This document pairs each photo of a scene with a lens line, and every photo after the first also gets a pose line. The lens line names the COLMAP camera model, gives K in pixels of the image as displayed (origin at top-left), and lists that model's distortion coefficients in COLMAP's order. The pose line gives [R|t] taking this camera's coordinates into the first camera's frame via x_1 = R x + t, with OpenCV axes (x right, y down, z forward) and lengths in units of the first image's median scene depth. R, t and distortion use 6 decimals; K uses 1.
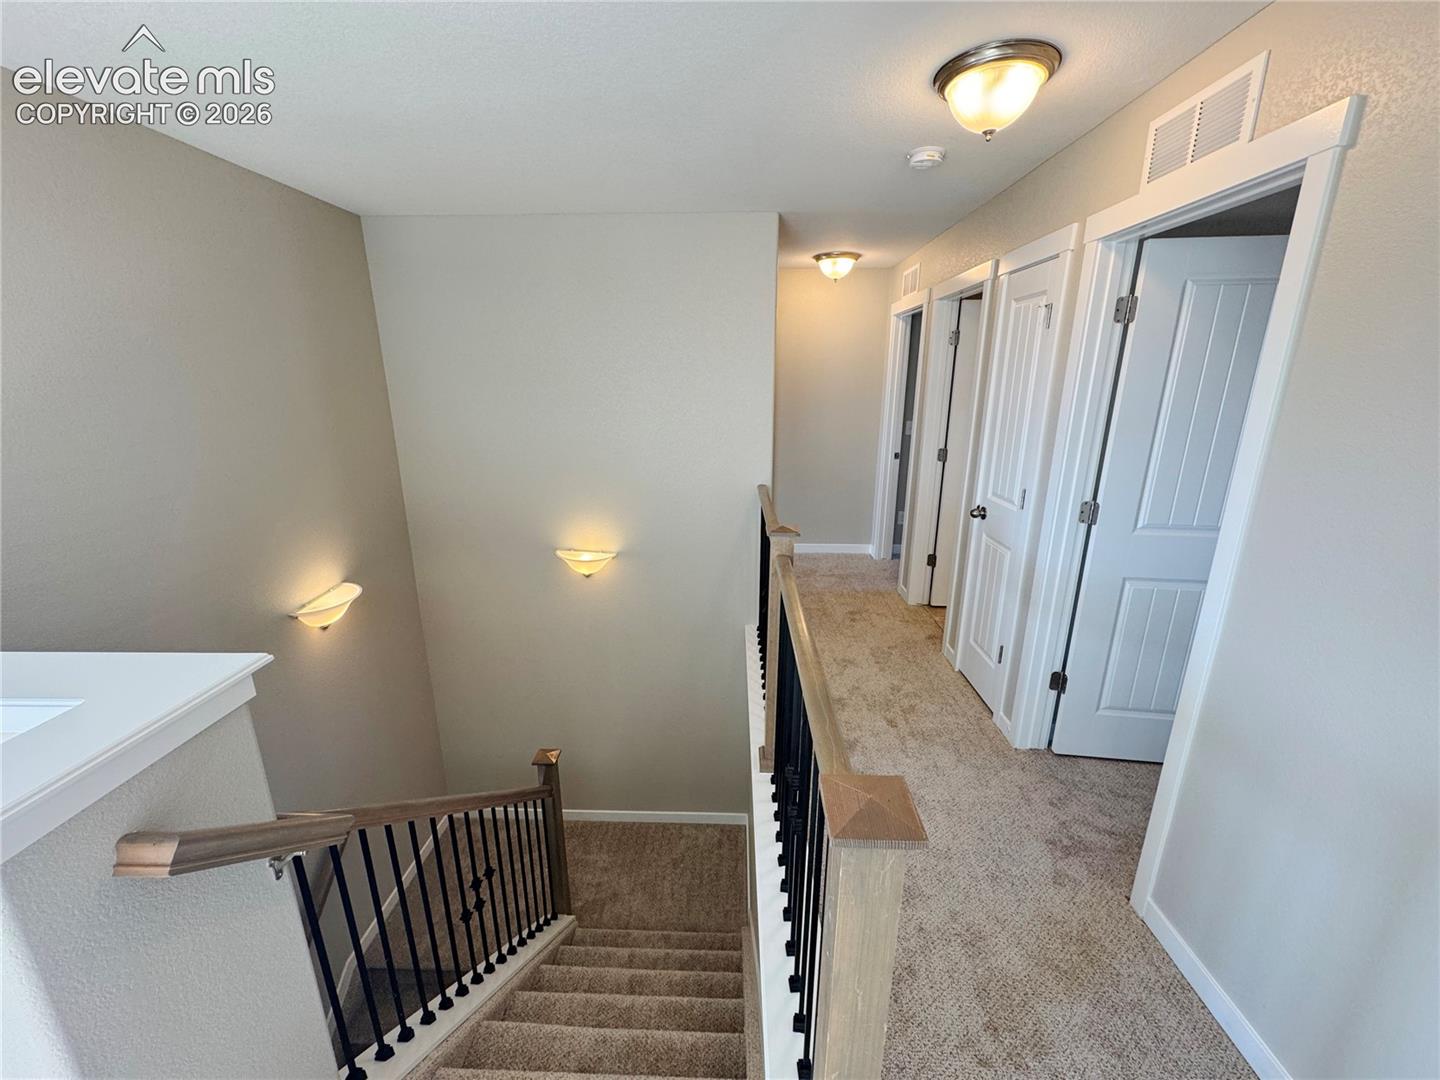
lens RADIAL K [[573.7, 0, 720.0], [0, 573.7, 540.0], [0, 0, 1]] dist [-0.002481, 0.000143]
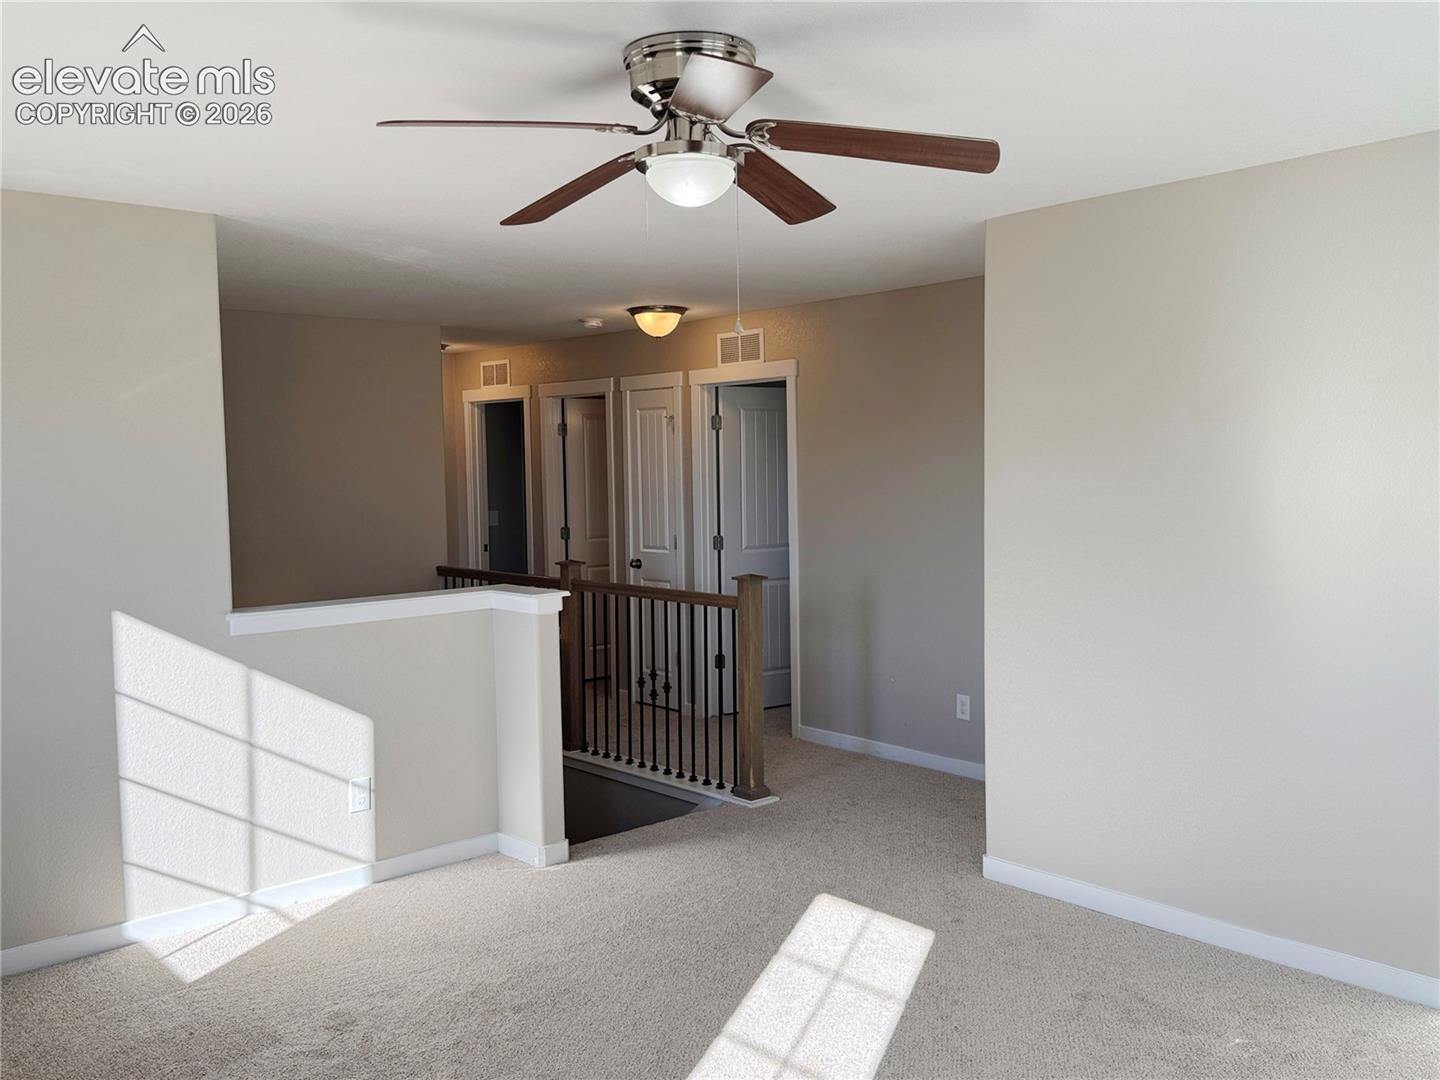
lens RADIAL K [[1282.6, 0, 720.0], [0, 1282.6, 540.0], [0, 0, 1]] dist [0.001203, 0.000061]
pose [[0.736669, -0.042025, 0.674946, -1.738759], [0.191031, 0.970350, -0.148083, 0.468752], [-0.648711, 0.238023, 0.722855, -1.563896]]
